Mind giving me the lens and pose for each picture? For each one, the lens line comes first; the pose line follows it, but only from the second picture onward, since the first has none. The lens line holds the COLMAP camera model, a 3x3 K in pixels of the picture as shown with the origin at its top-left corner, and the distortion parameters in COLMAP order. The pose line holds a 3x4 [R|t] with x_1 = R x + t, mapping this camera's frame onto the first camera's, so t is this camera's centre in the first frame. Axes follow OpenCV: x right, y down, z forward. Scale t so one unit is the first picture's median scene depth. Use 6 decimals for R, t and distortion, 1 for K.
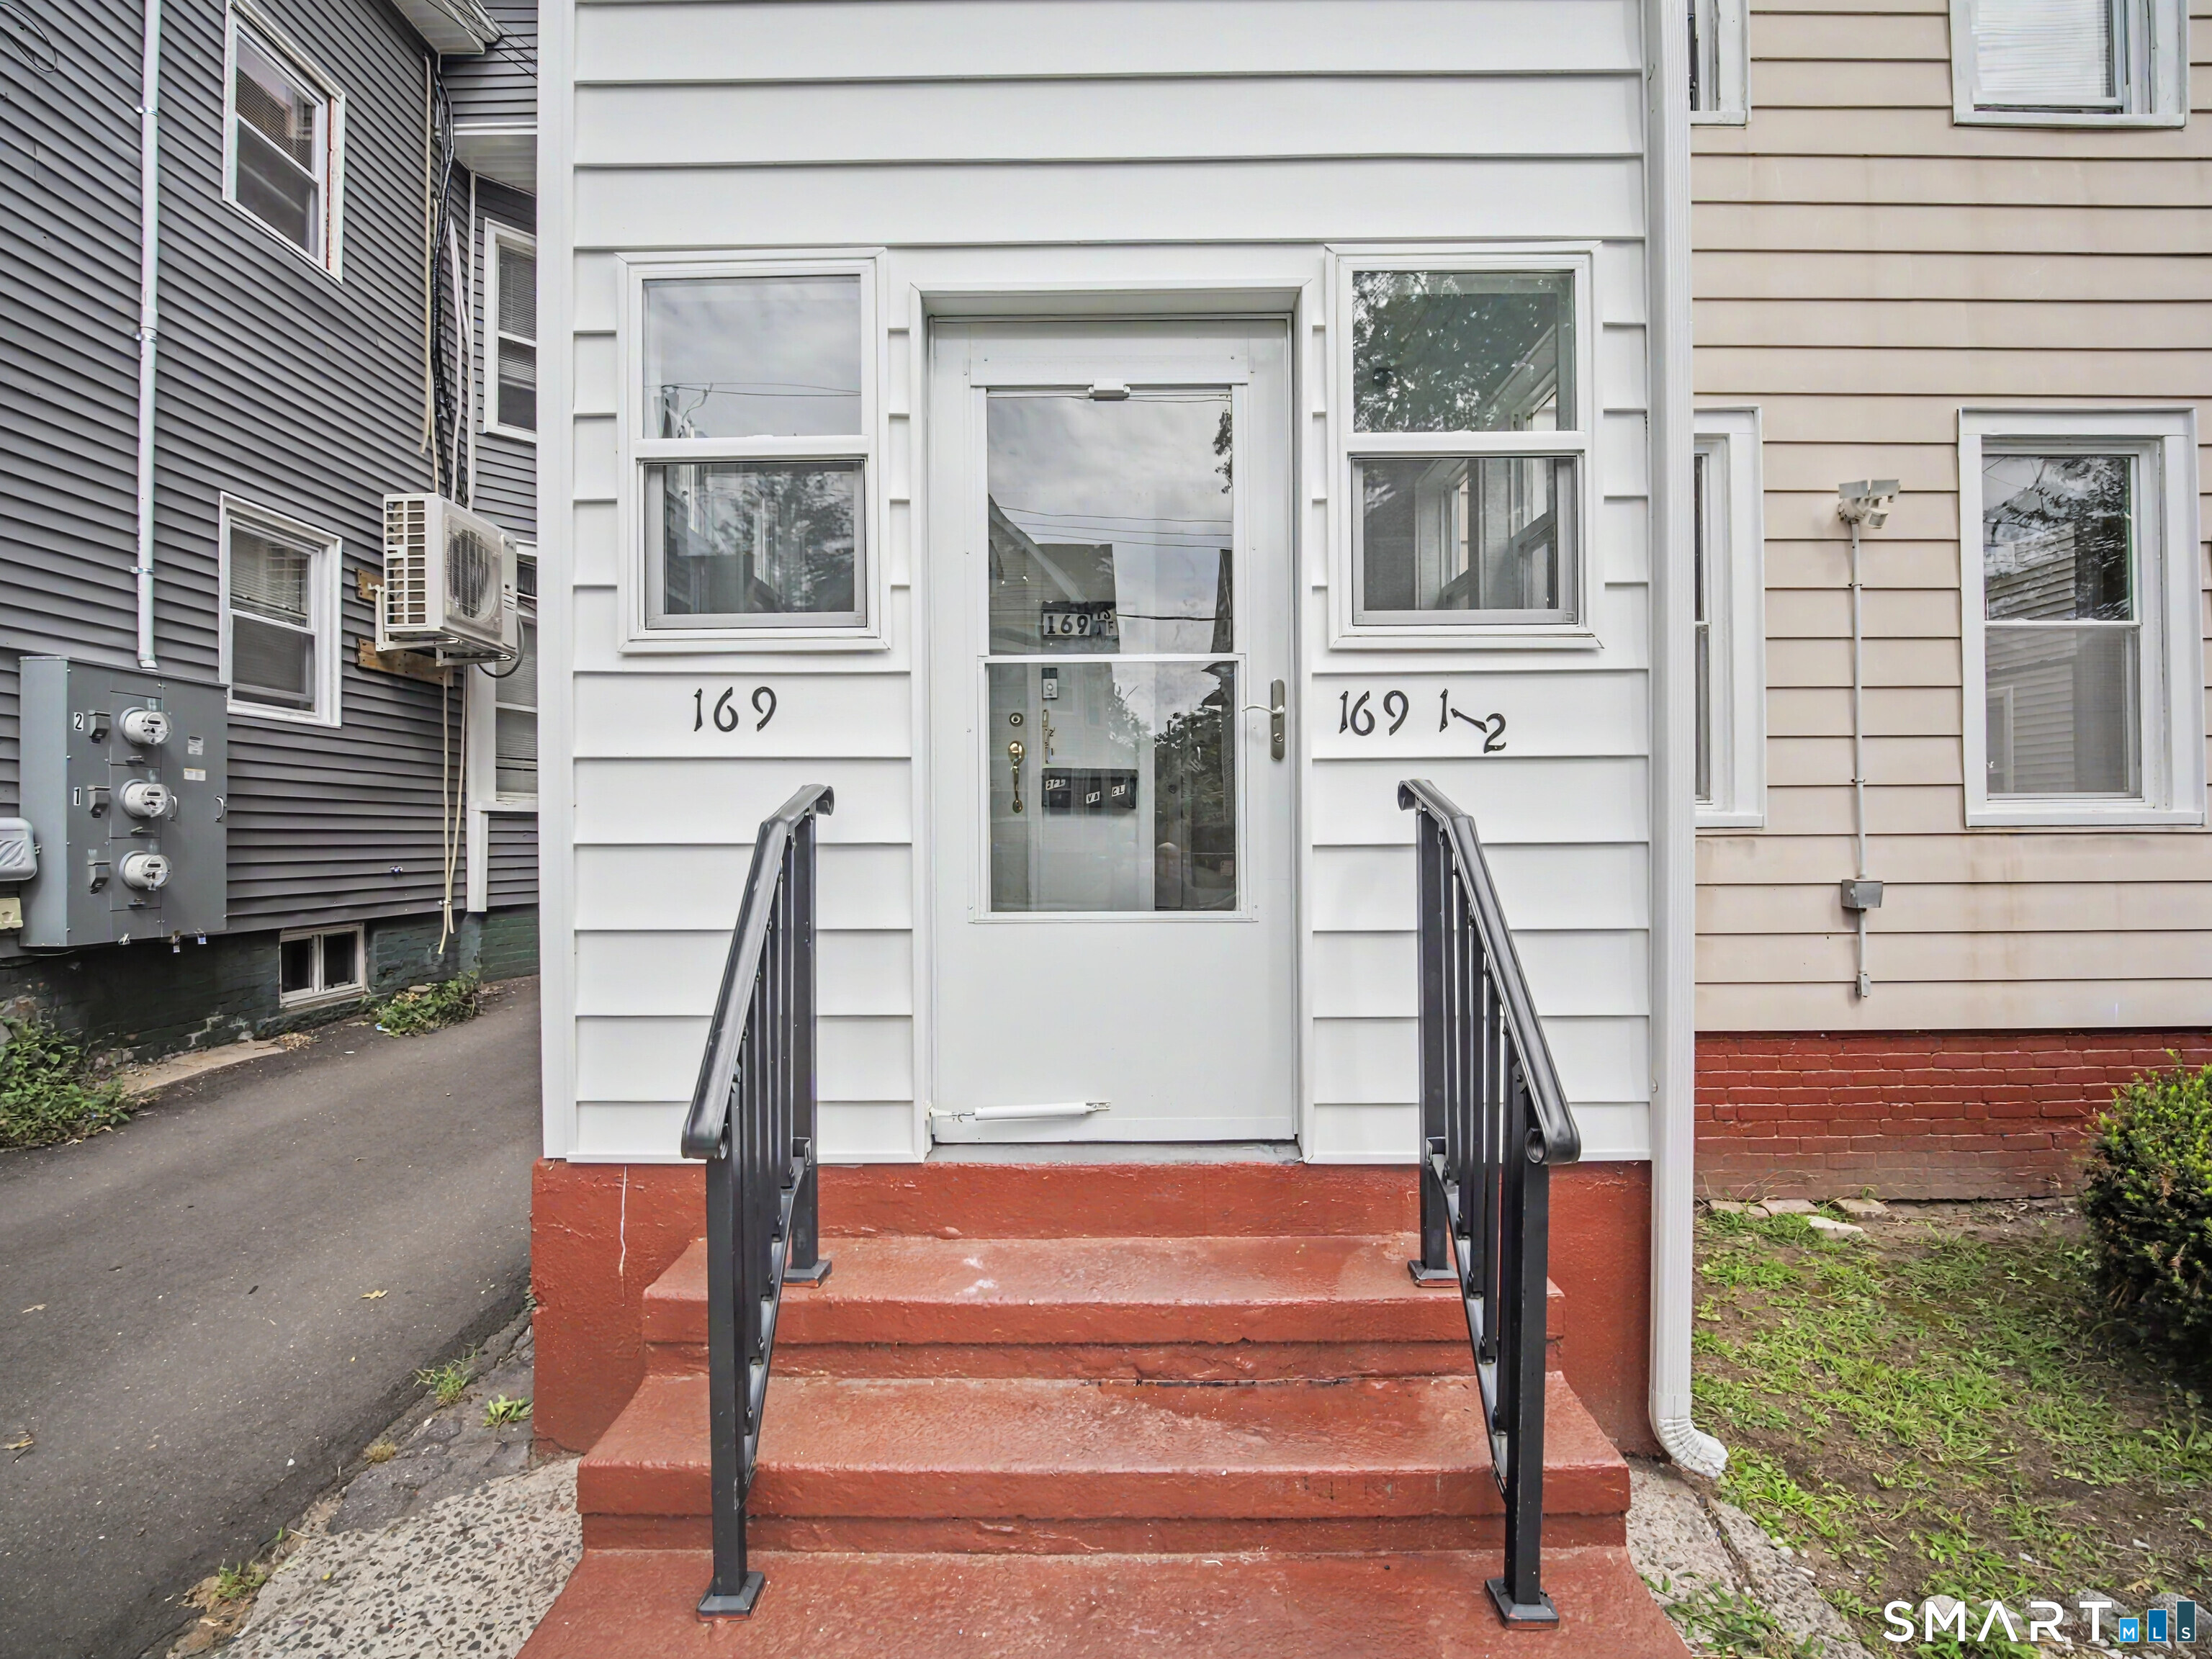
lens RADIAL K [[1032.1, 0, 1105.4], [0, 1032.1, 797.3], [0, 0, 1]] dist [-0.003335, -0.005947]
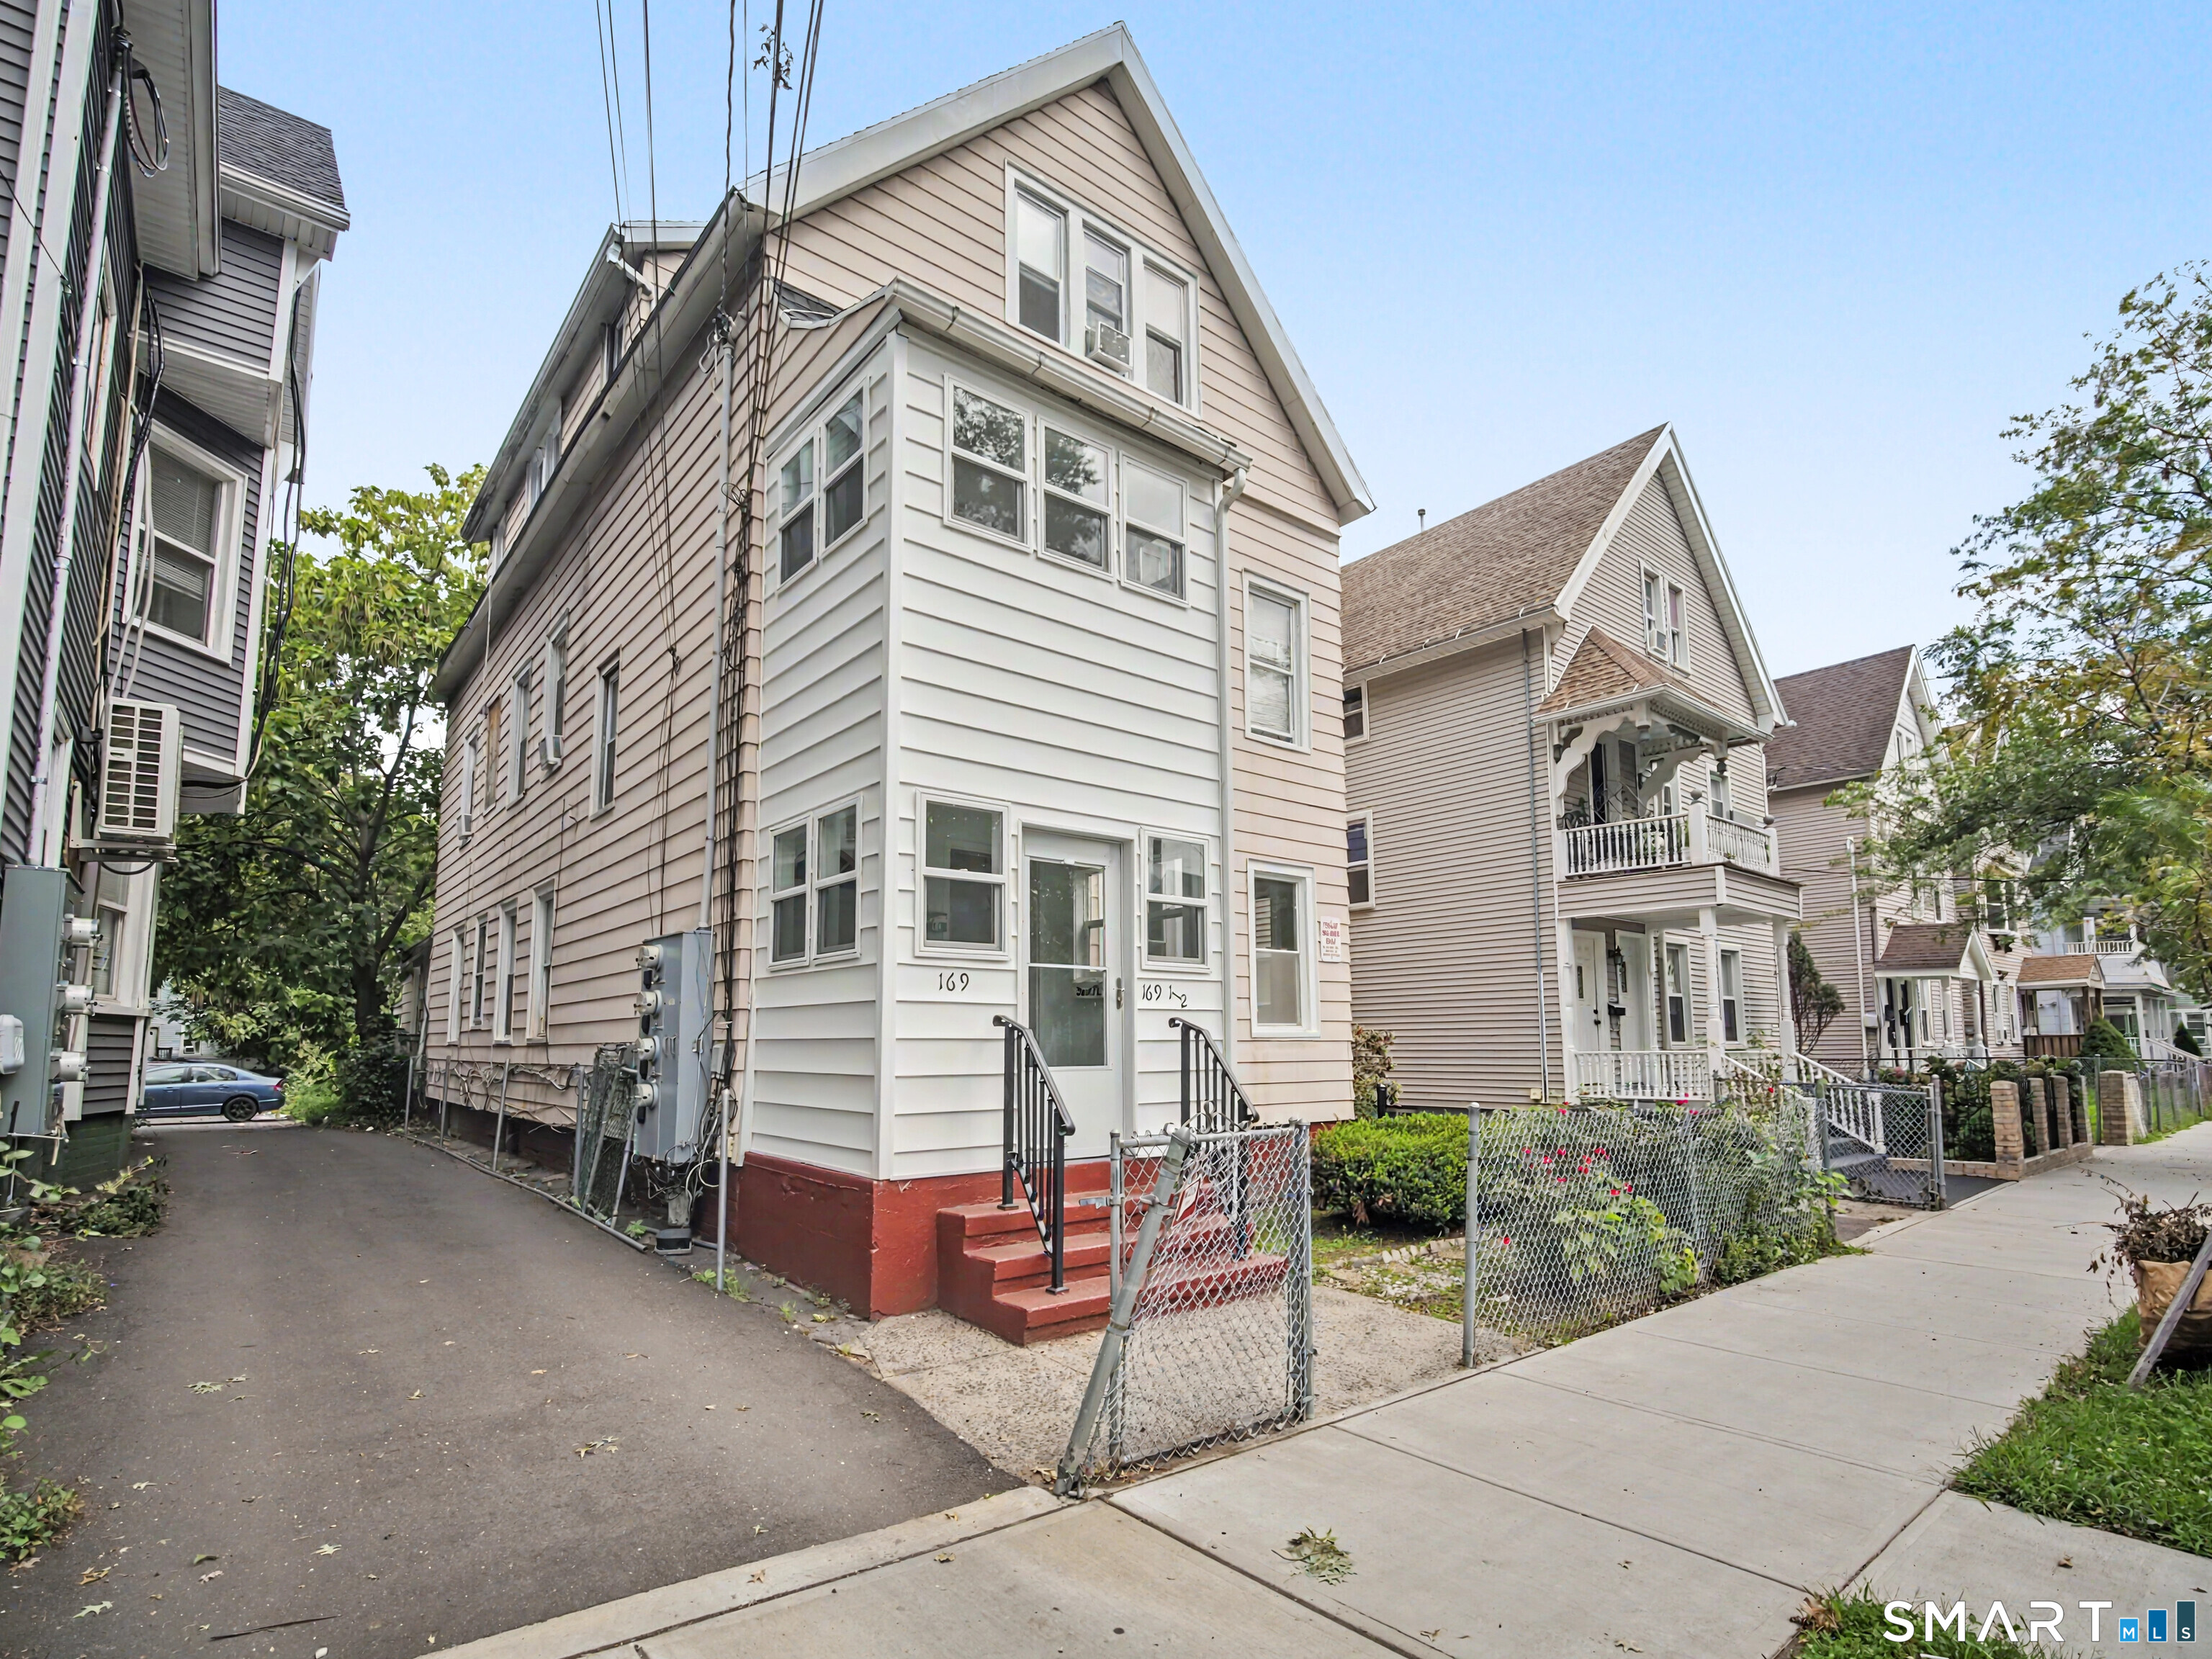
lens RADIAL K [[1032.1, 0, 1105.4], [0, 1032.1, 797.3], [0, 0, 1]] dist [-0.003335, -0.005947]
pose [[0.776126, 0.148817, 0.612766, -1.598124], [-0.019657, 0.976990, -0.212375, -0.000498], [-0.630272, 0.152785, 0.761193, -1.125146]]
